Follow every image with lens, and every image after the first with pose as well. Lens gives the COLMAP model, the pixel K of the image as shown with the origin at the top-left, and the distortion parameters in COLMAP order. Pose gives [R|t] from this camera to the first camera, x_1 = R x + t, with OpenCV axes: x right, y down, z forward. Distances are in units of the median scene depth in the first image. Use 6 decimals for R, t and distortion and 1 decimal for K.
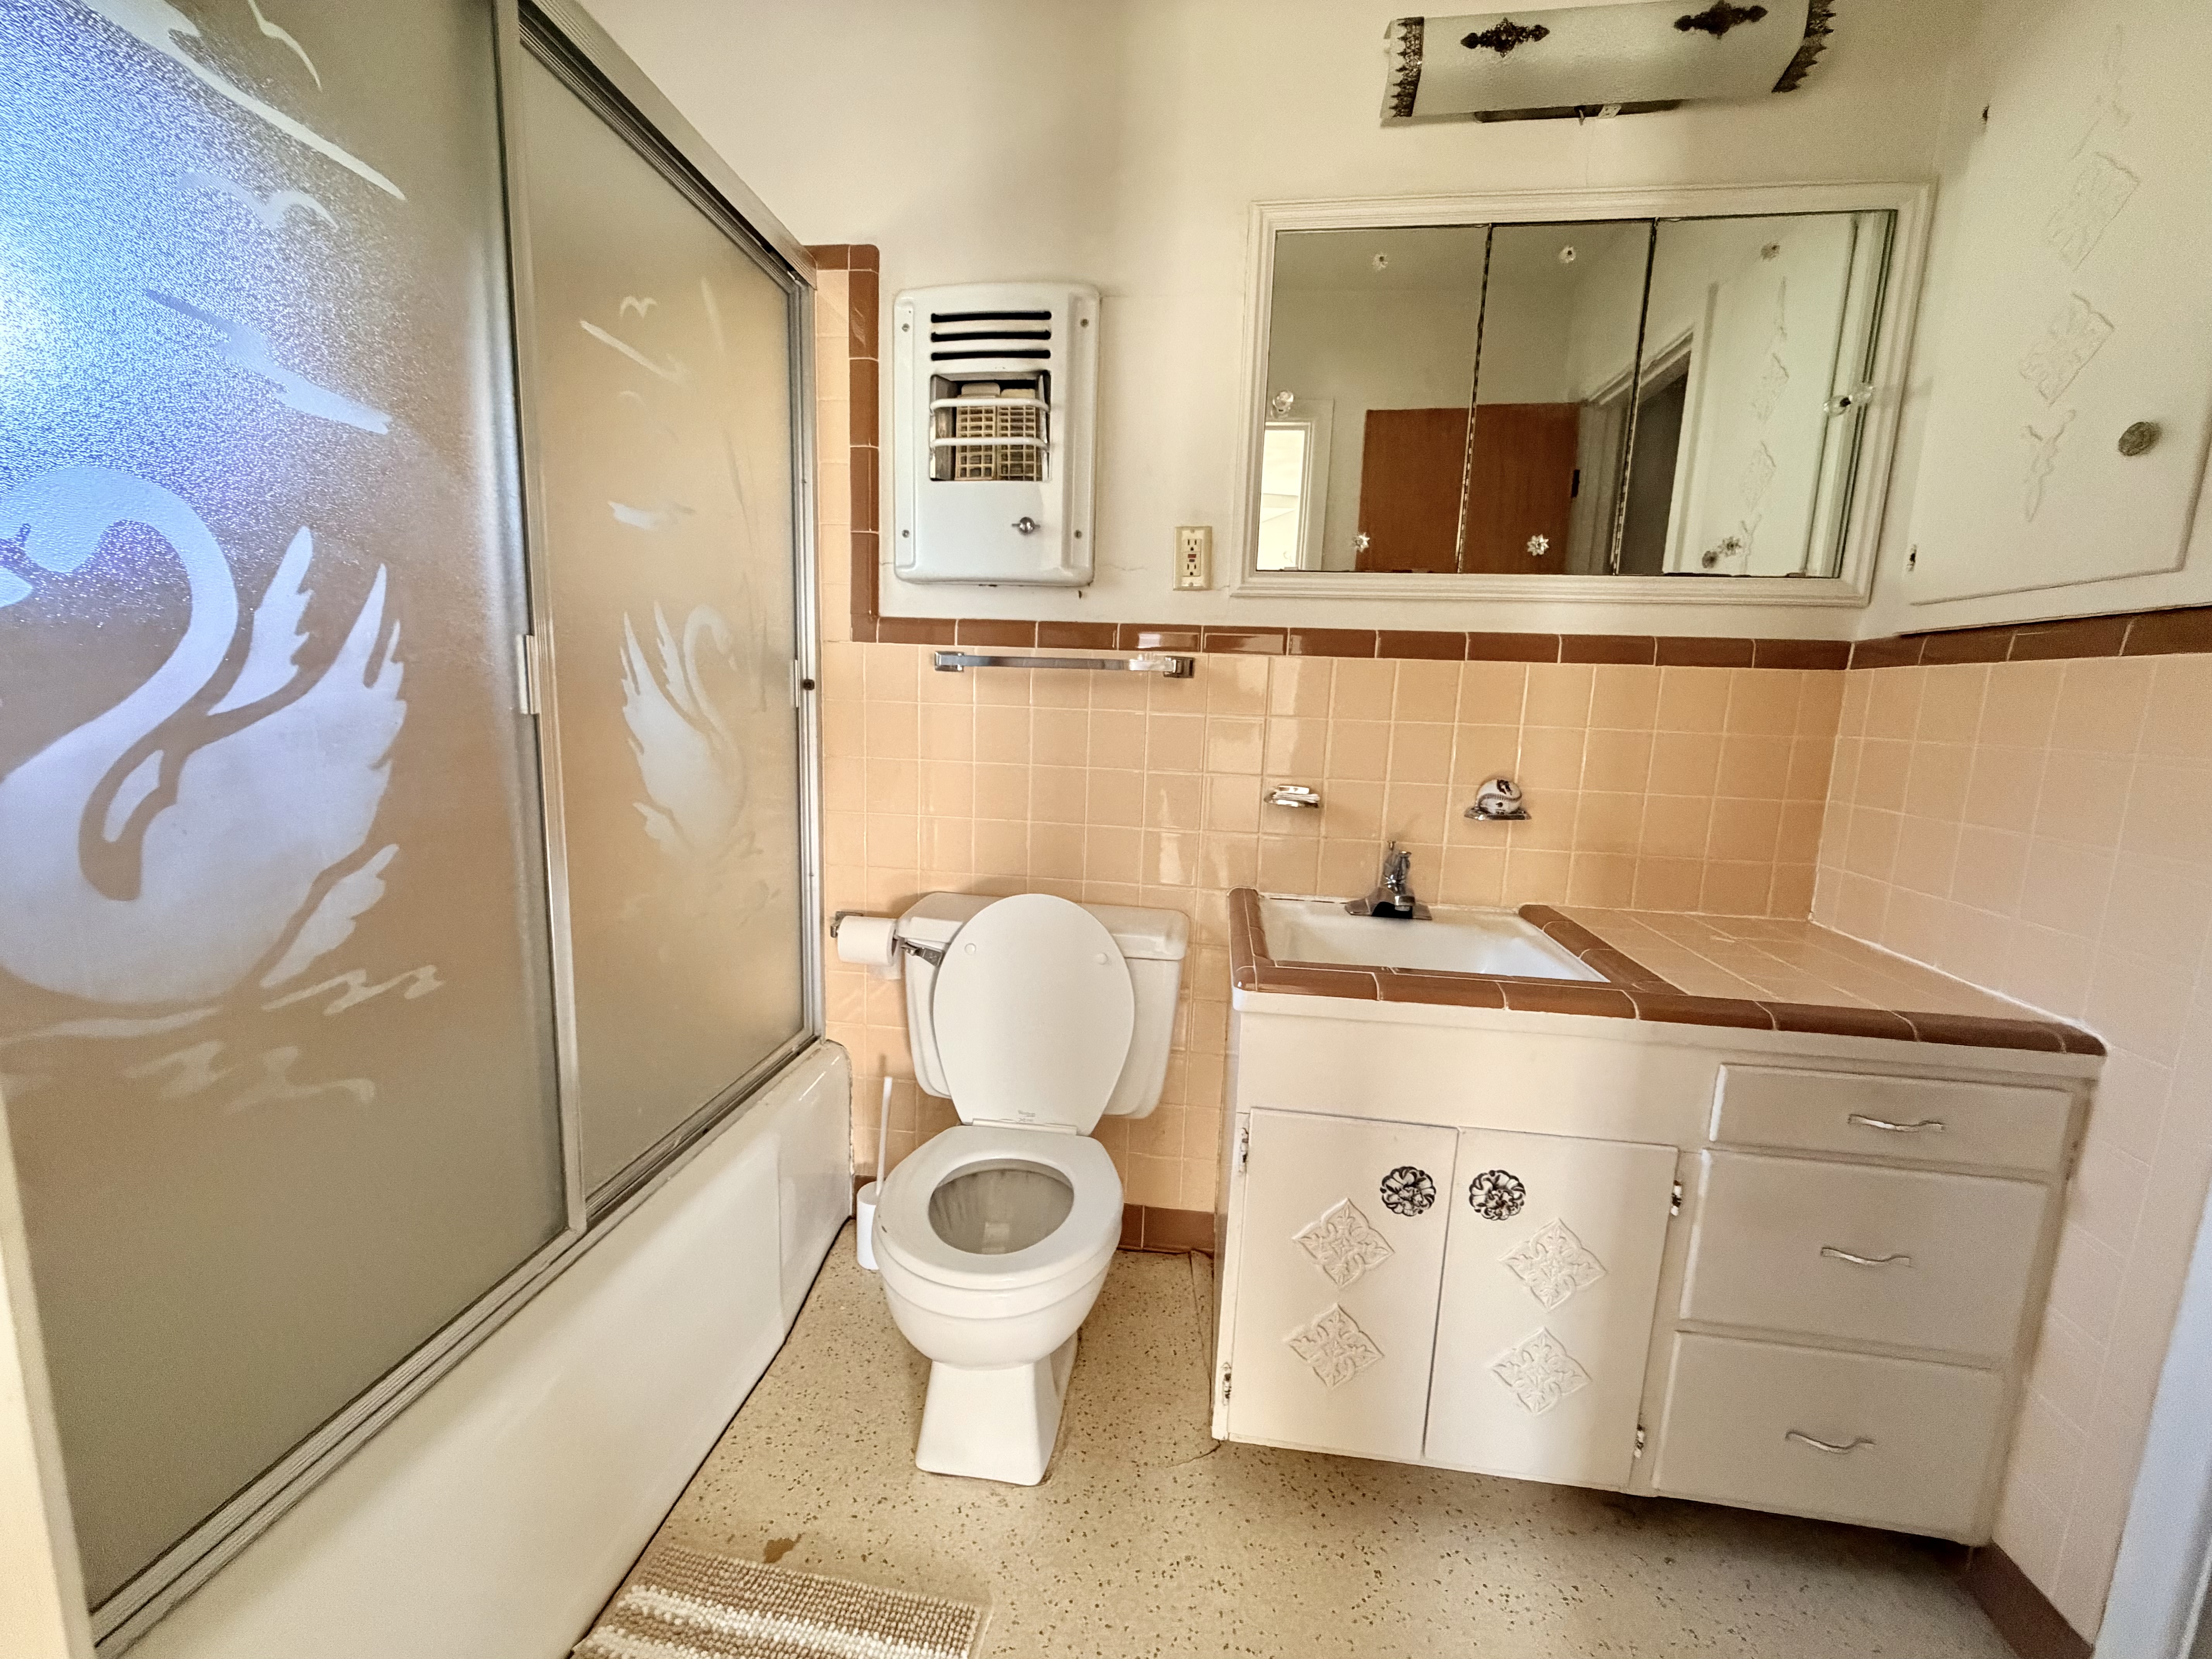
lens RADIAL K [[886.5, 0, 1090.6], [0, 886.5, 826.0], [0, 0, 1]] dist [0.001019, 0.000897]
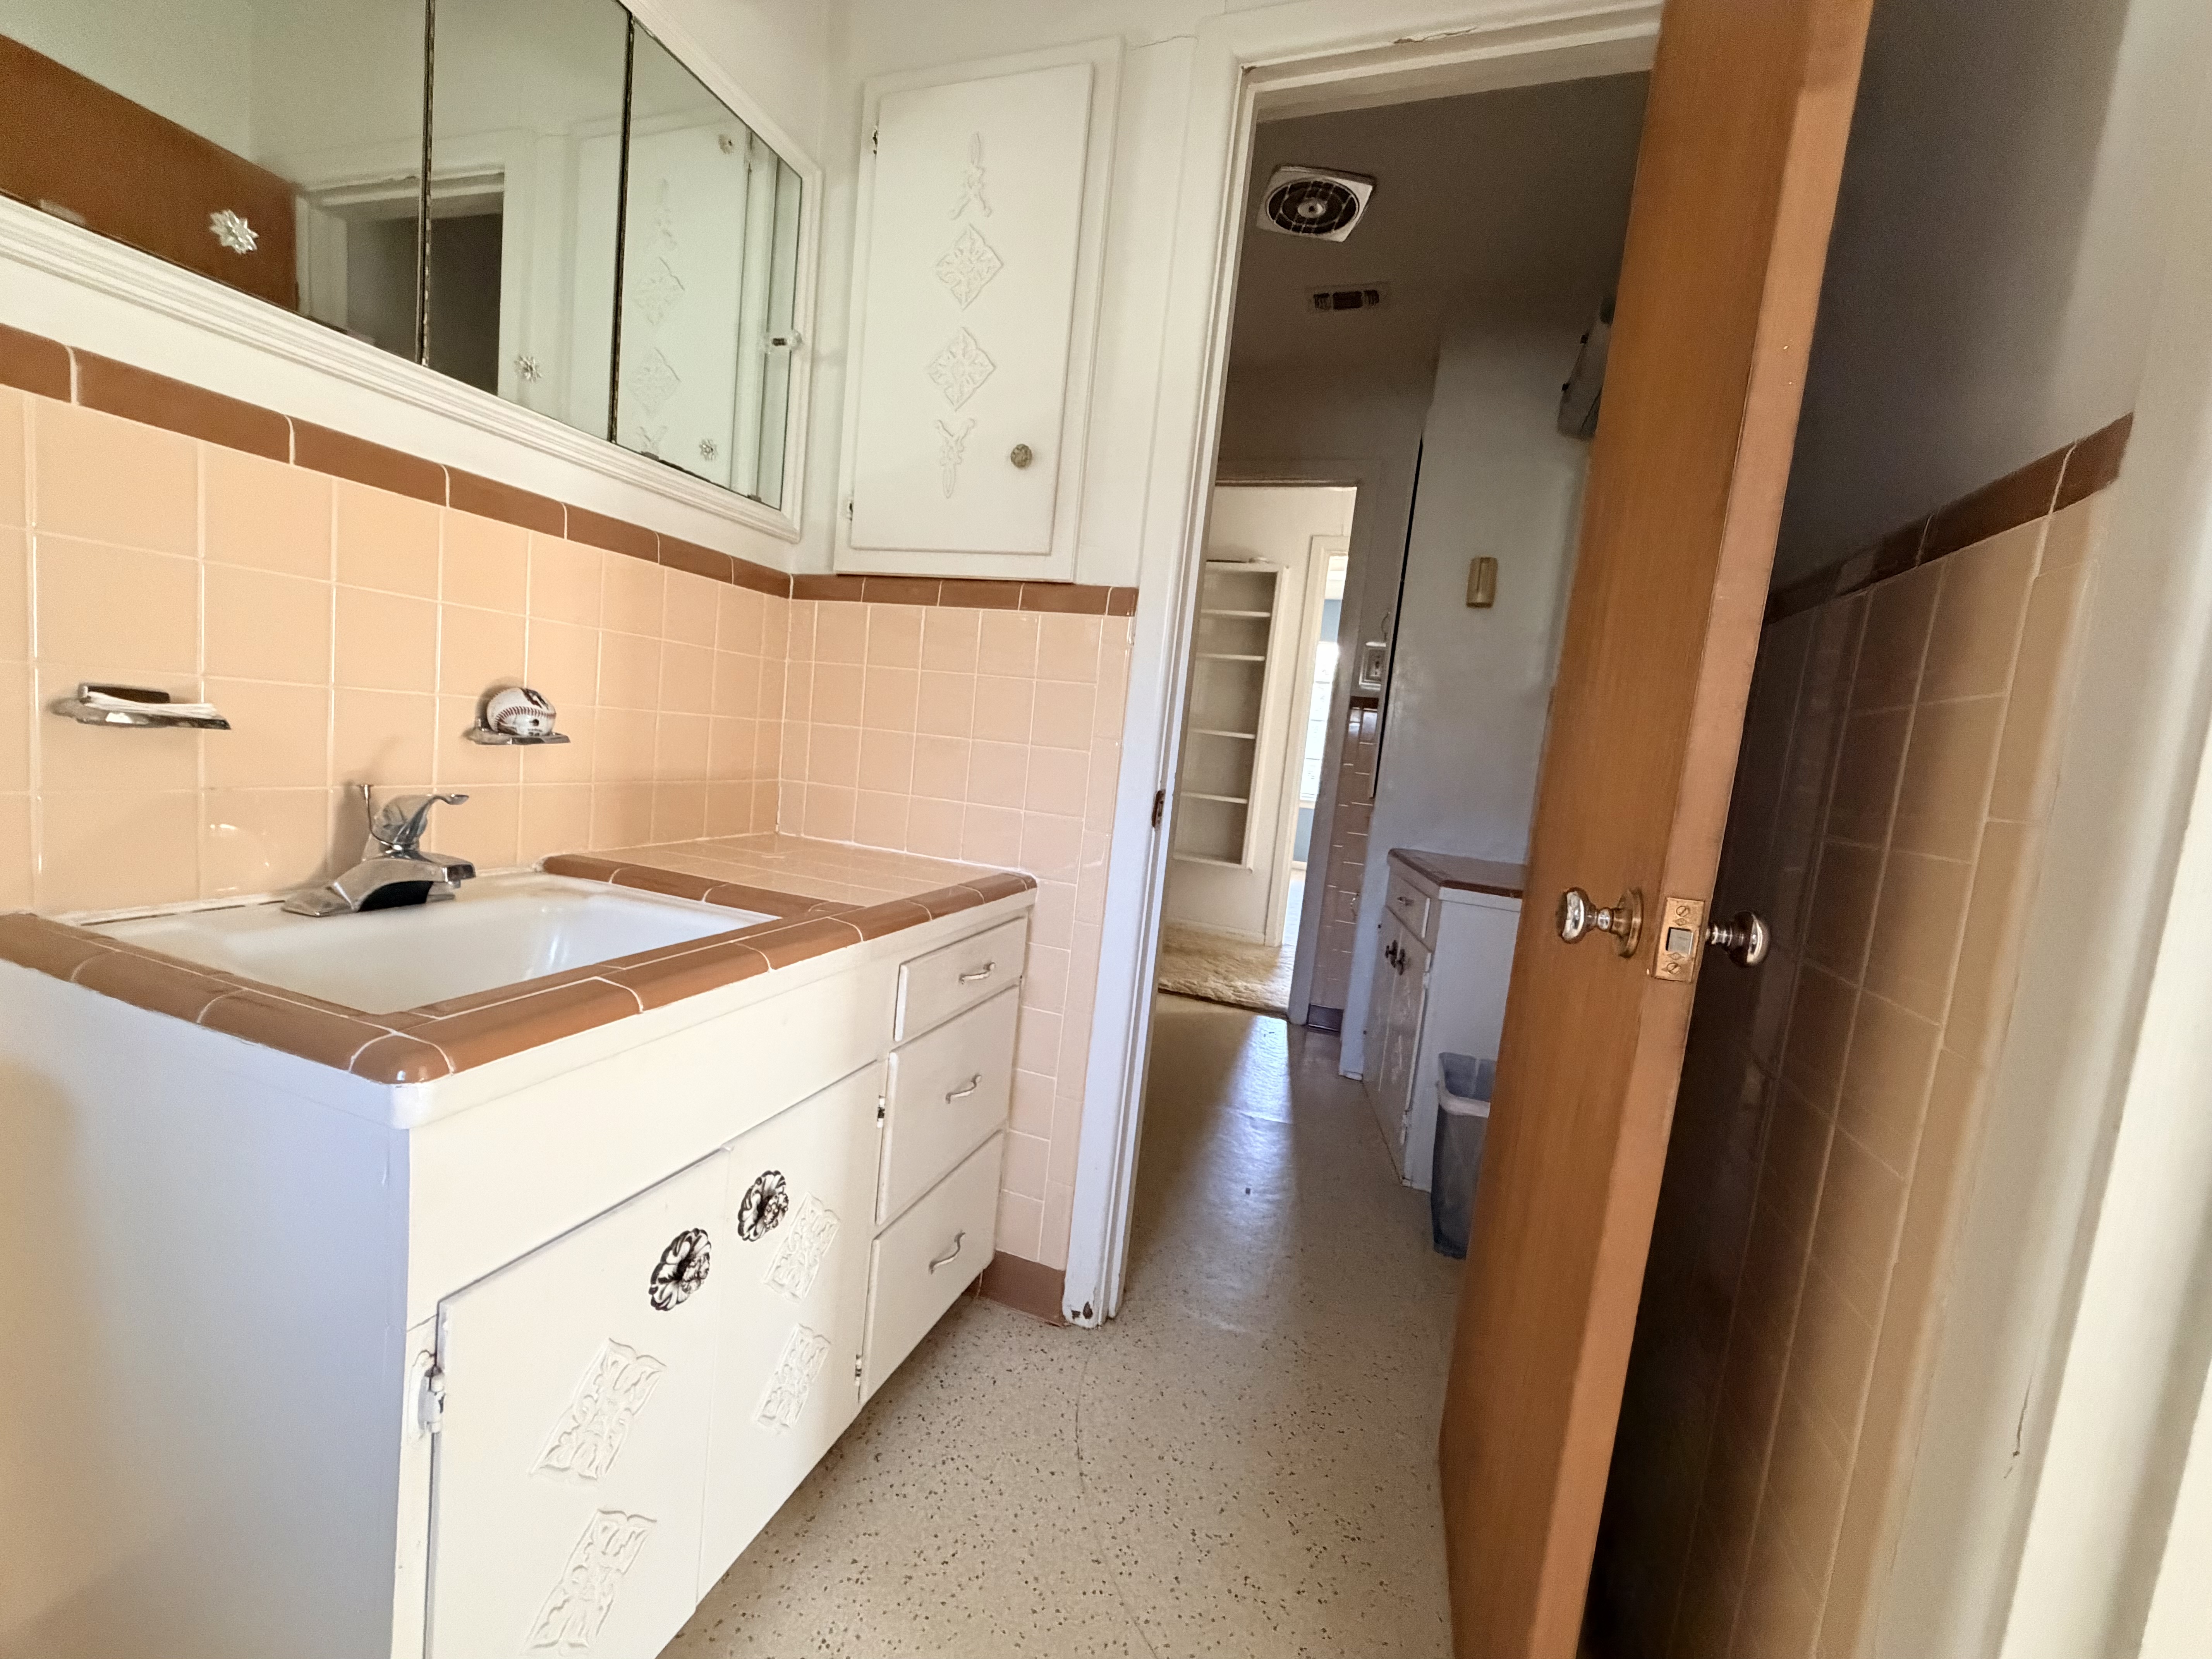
lens RADIAL K [[886.5, 0, 1099.9], [0, 886.5, 828.5], [0, 0, 1]] dist [0.001019, 0.000897]
pose [[0.202425, -0.113323, 0.972719, -0.180597], [0.053637, 0.993074, 0.104533, 0.012036], [-0.977828, 0.031013, 0.207102, 0.444021]]
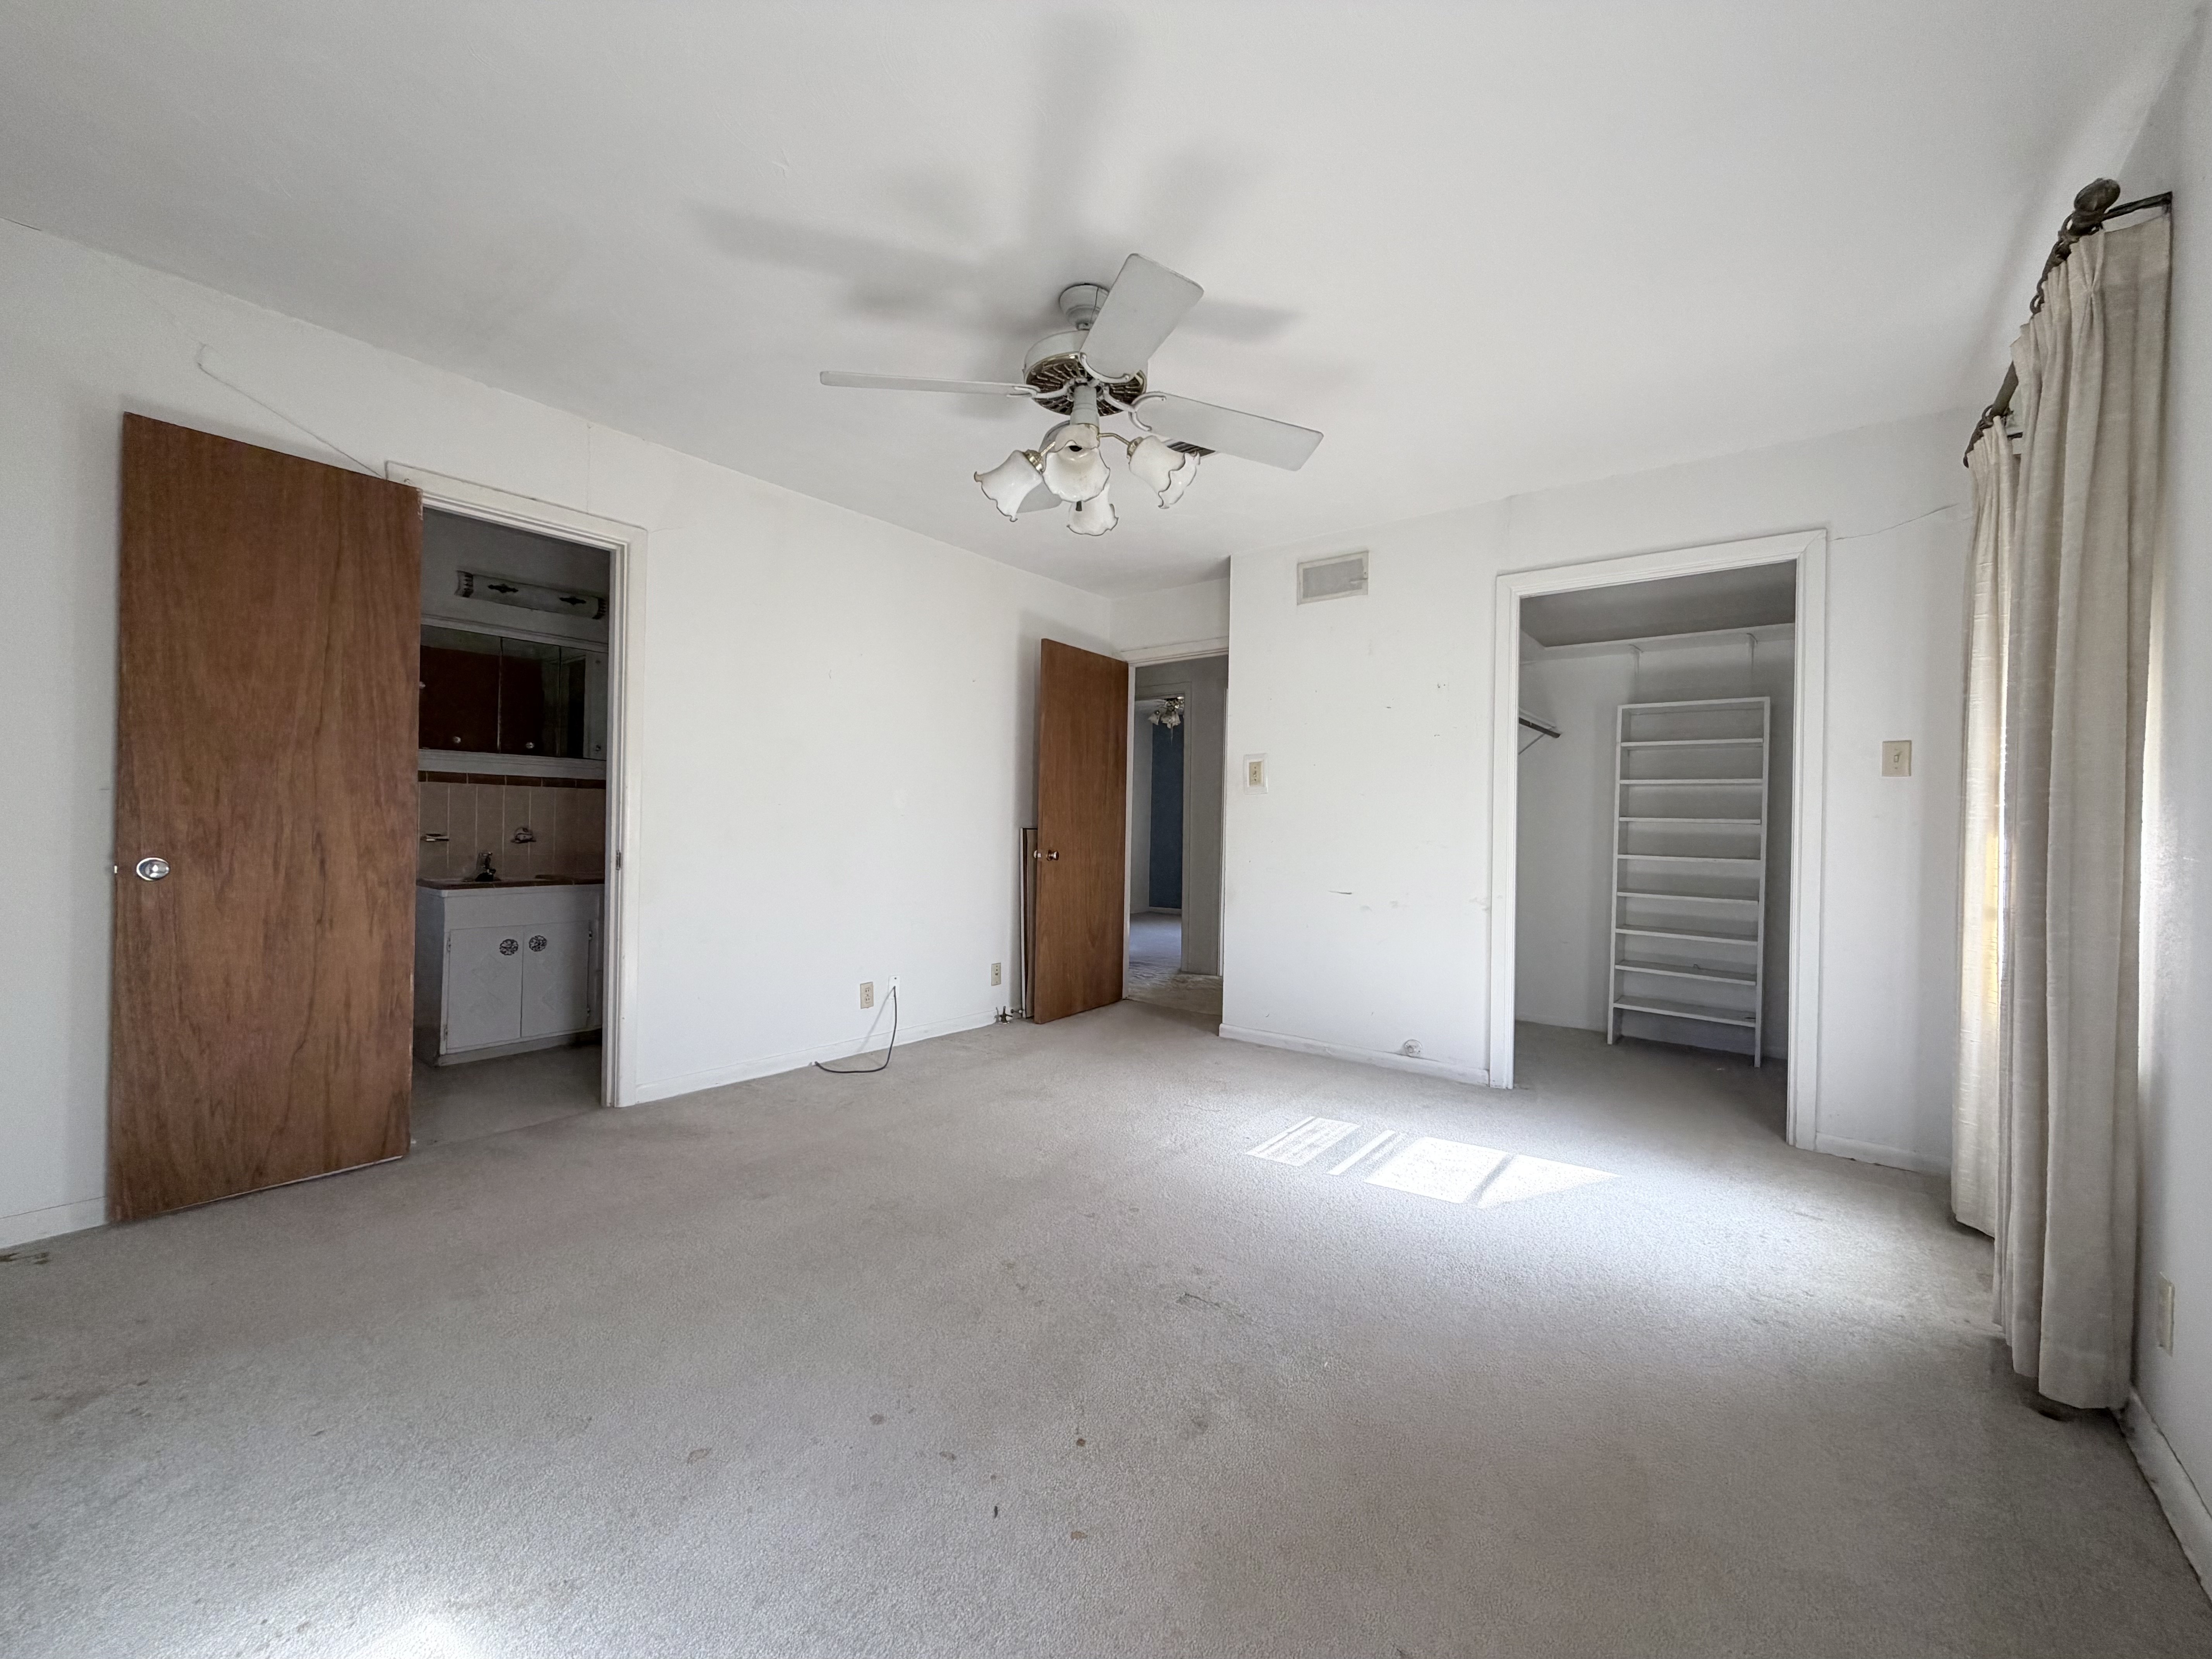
lens RADIAL K [[886.5, 0, 1101.7], [0, 886.5, 822.0], [0, 0, 1]] dist [0.001019, 0.000897]
pose [[0.504191, -0.022934, 0.863287, -1.158875], [0.125896, 0.990920, -0.047203, 0.325691], [-0.854366, 0.132483, 0.502501, -2.203822]]
